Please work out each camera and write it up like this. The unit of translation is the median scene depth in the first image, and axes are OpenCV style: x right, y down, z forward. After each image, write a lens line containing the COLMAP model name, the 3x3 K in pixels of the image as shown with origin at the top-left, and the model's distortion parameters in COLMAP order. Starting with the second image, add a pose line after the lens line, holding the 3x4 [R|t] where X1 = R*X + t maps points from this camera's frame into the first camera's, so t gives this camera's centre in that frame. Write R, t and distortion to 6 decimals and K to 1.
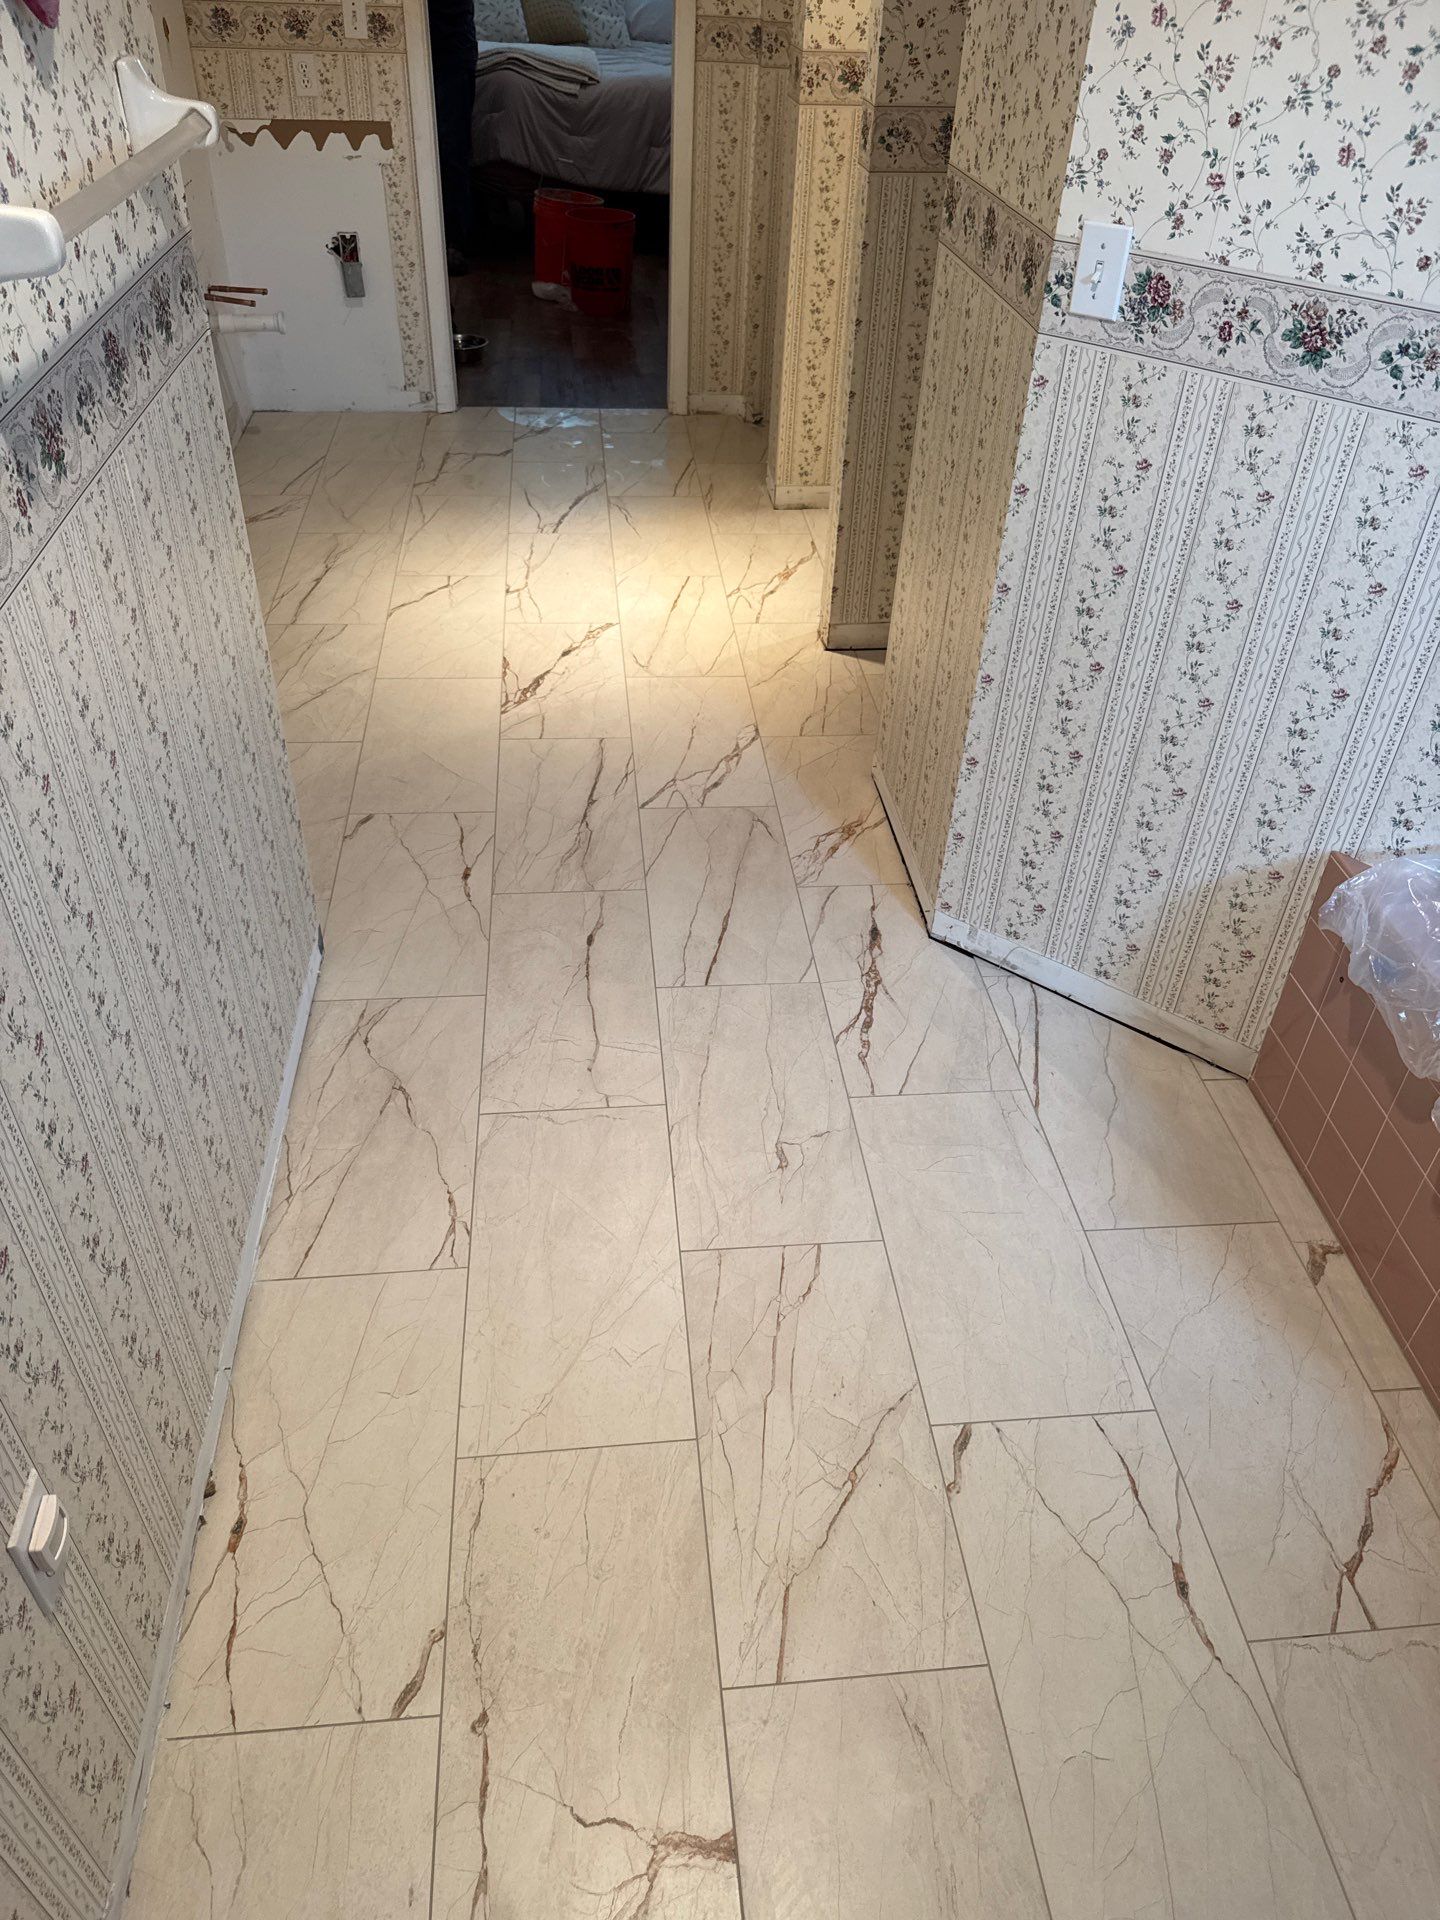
lens RADIAL K [[1356.6, 0, 723.3], [0, 1356.6, 960.9], [0, 0, 1]] dist [0.050082, -0.002574]
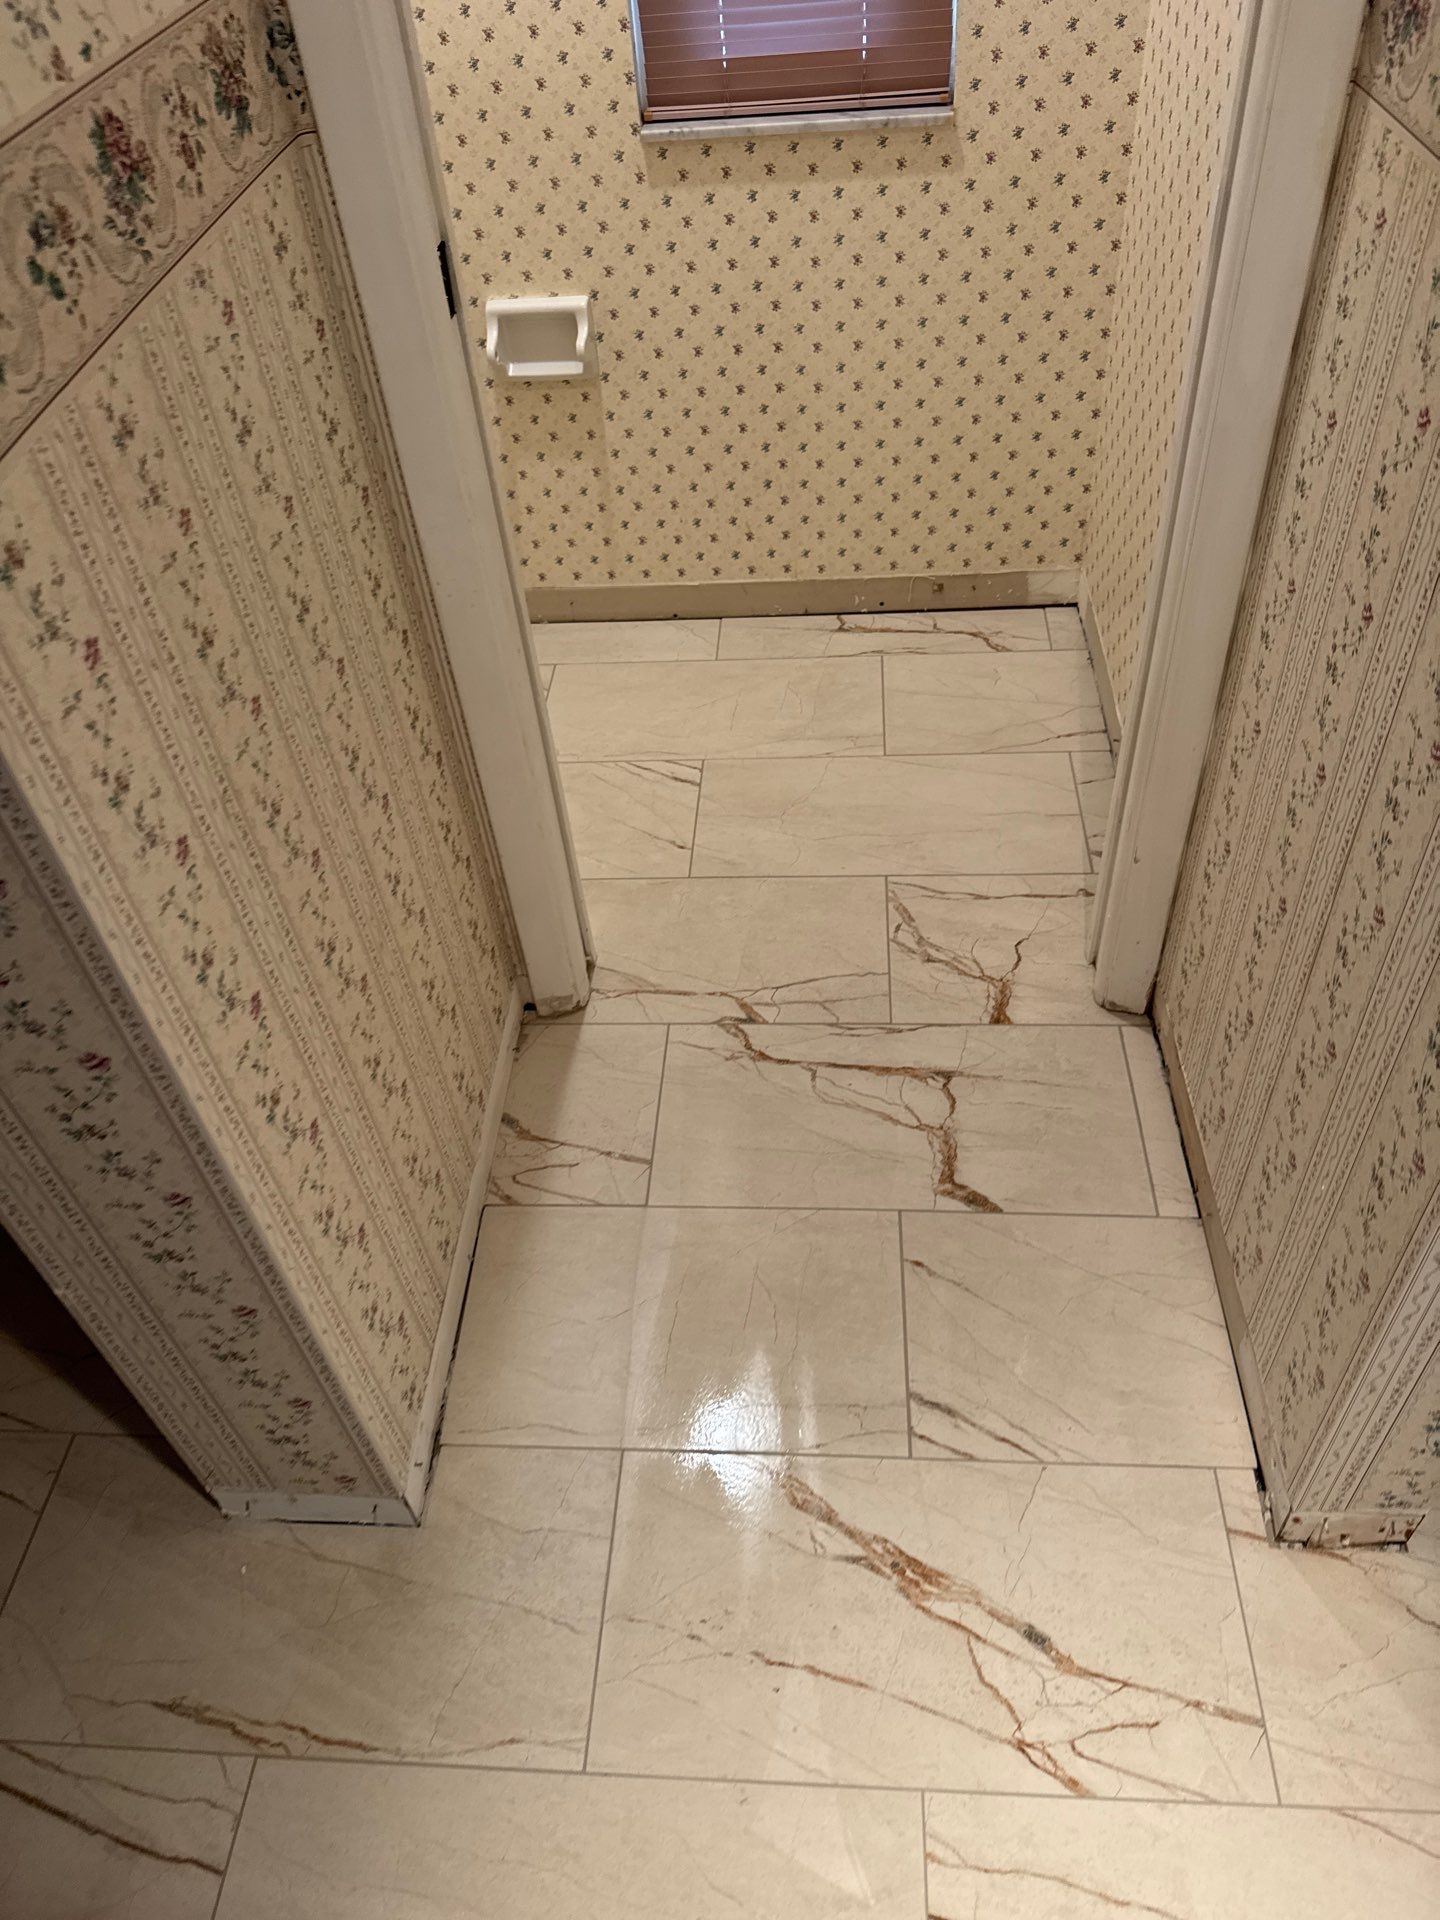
lens RADIAL K [[1356.6, 0, 720.7], [0, 1356.6, 960.9], [0, 0, 1]] dist [0.050082, -0.002574]
pose [[-0.174159, 0.672930, -0.718911, 0.094791], [-0.560481, 0.532530, 0.634249, -0.828113], [0.809647, 0.513397, 0.284420, 1.132455]]
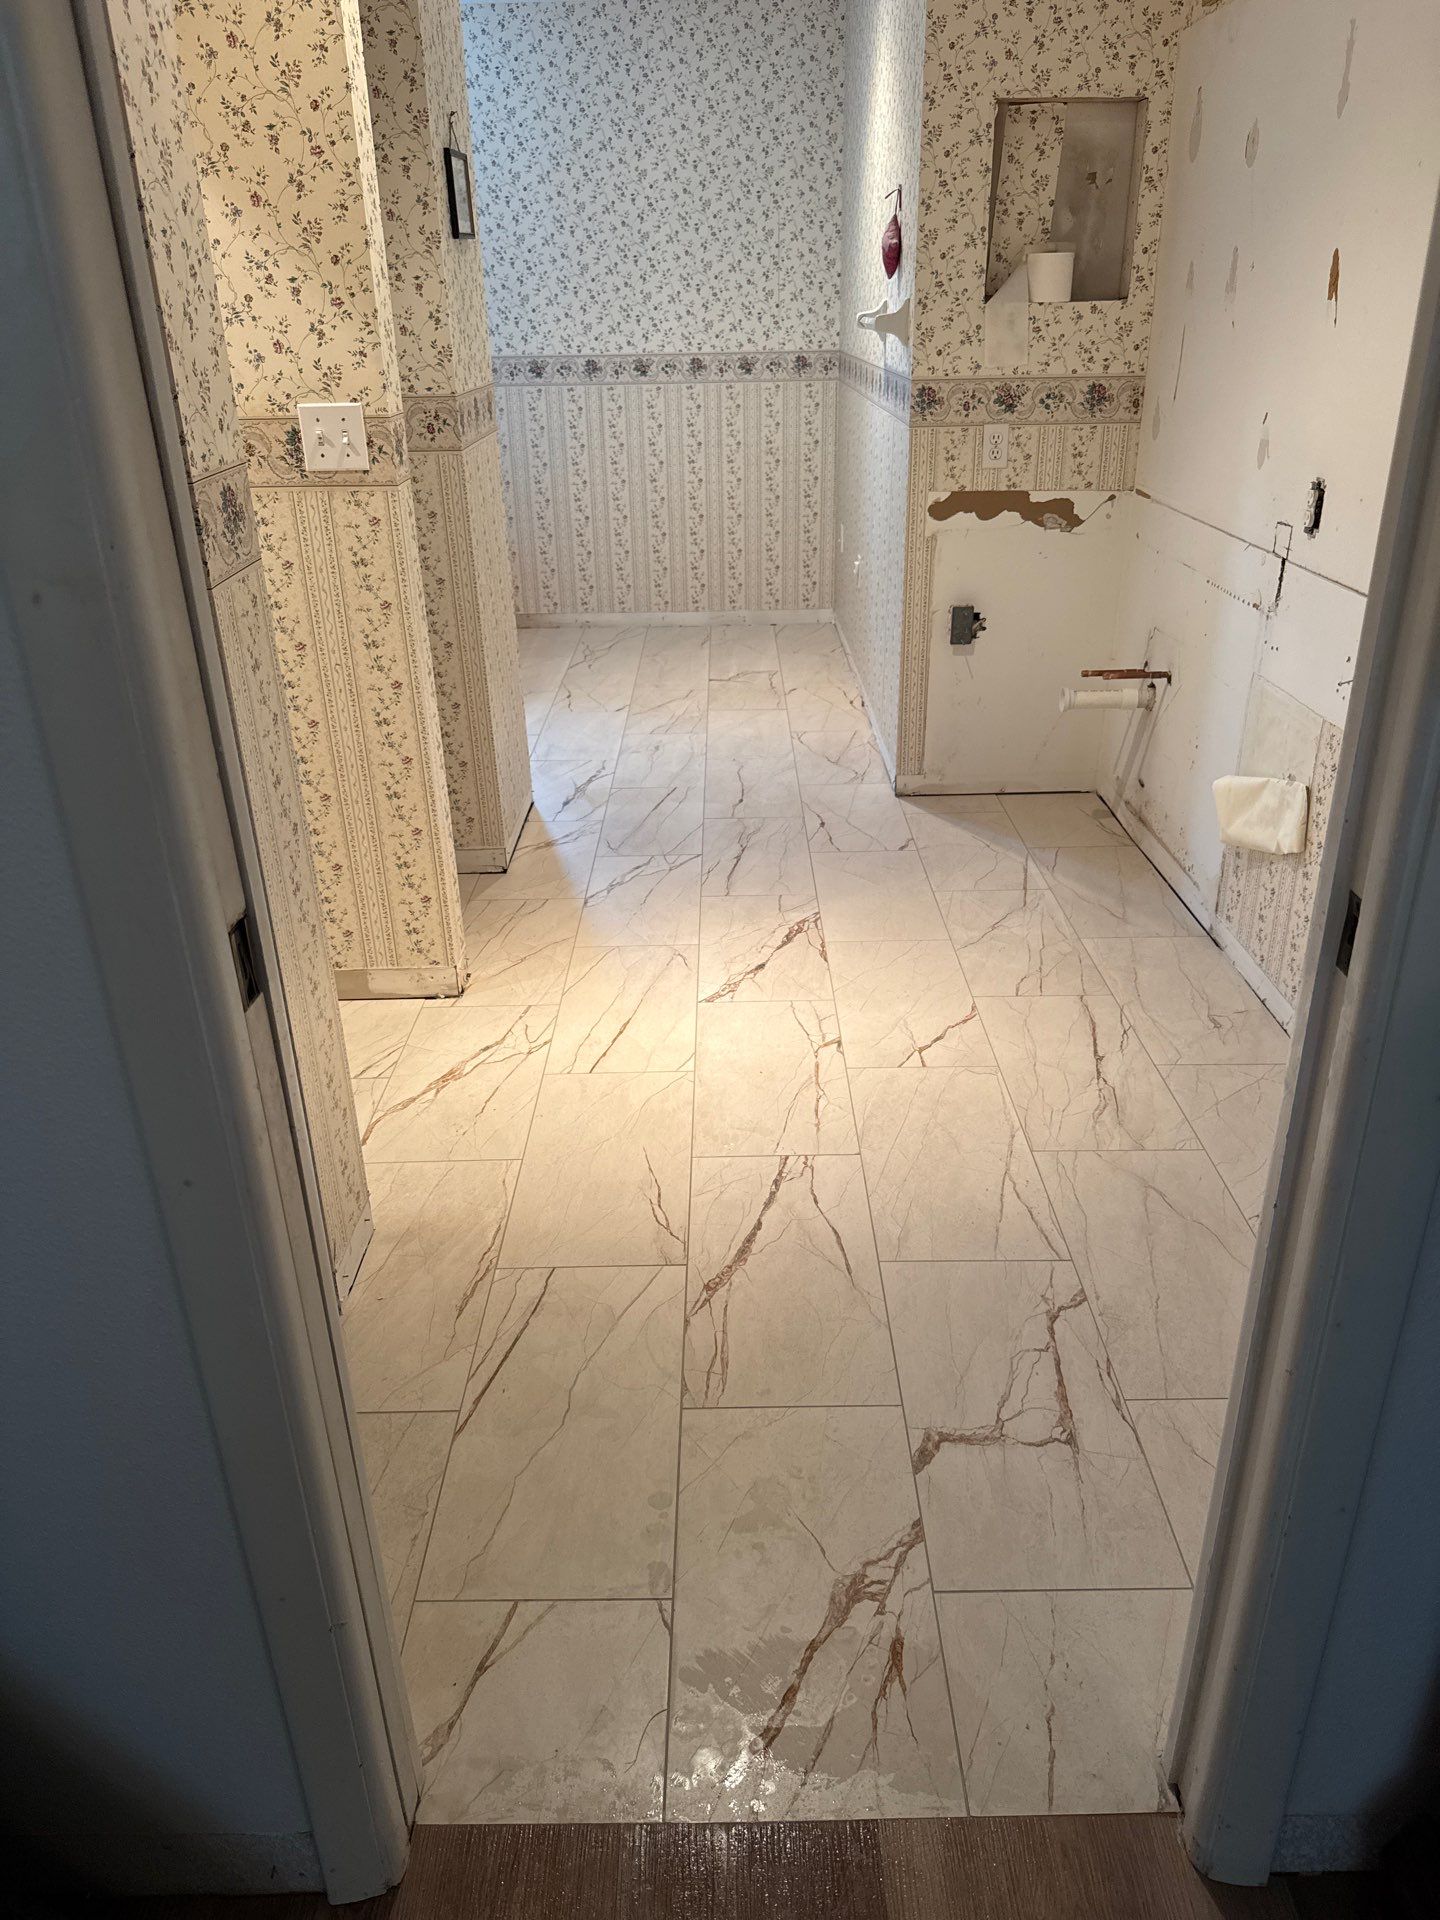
lens RADIAL K [[1356.6, 0, 726.3], [0, 1356.6, 962.5], [0, 0, 1]] dist [0.050082, -0.002574]
pose [[-0.994852, -0.063860, 0.078684, -0.172293], [0.043220, 0.434912, 0.899435, -1.096238], [-0.091658, 0.898206, -0.429913, 1.458991]]
